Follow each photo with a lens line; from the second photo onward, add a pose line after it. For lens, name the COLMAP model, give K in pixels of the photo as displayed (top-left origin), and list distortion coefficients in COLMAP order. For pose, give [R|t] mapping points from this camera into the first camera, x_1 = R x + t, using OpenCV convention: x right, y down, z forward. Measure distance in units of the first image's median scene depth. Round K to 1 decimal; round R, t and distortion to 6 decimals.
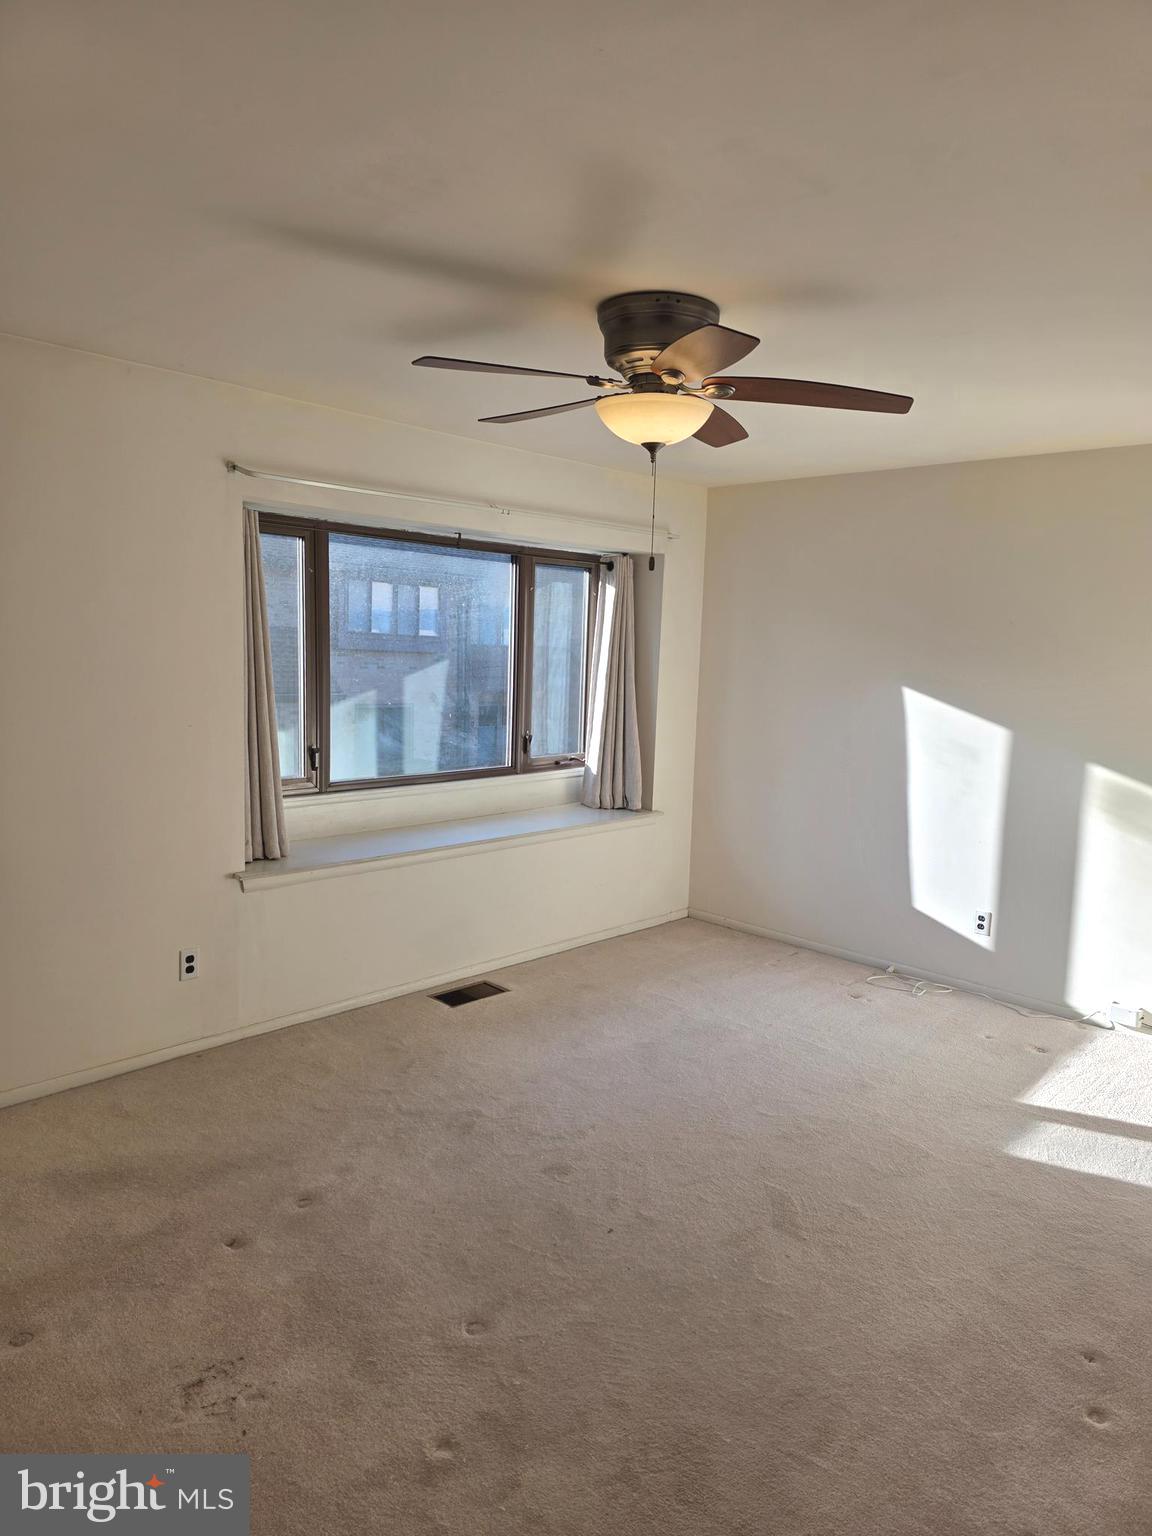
lens RADIAL K [[1034.1, 0, 586.7], [0, 1034.1, 769.4], [0, 0, 1]] dist [0.071028, -0.065159]
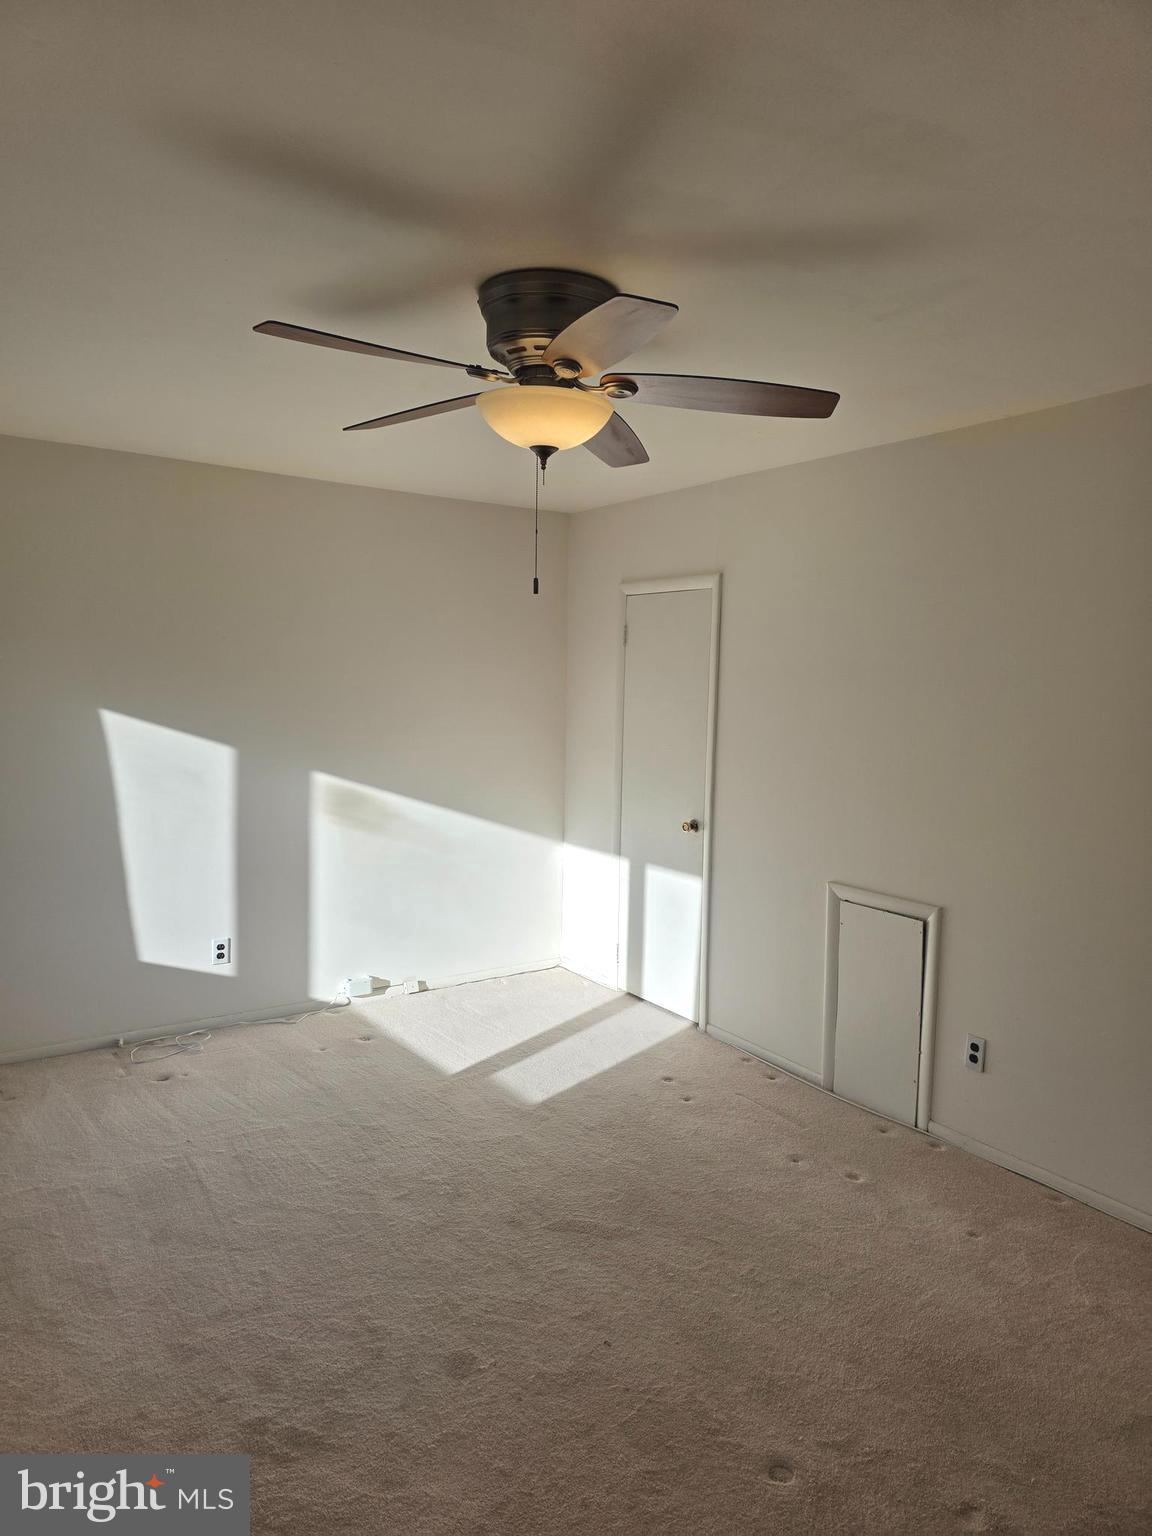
lens RADIAL K [[1034.1, 0, 586.7], [0, 1034.1, 769.4], [0, 0, 1]] dist [0.071028, -0.065159]
pose [[0.208092, -0.112172, 0.971656, -0.494377], [0.111916, 0.989608, 0.090277, -0.070817], [-0.971685, 0.089958, 0.218484, 0.499140]]
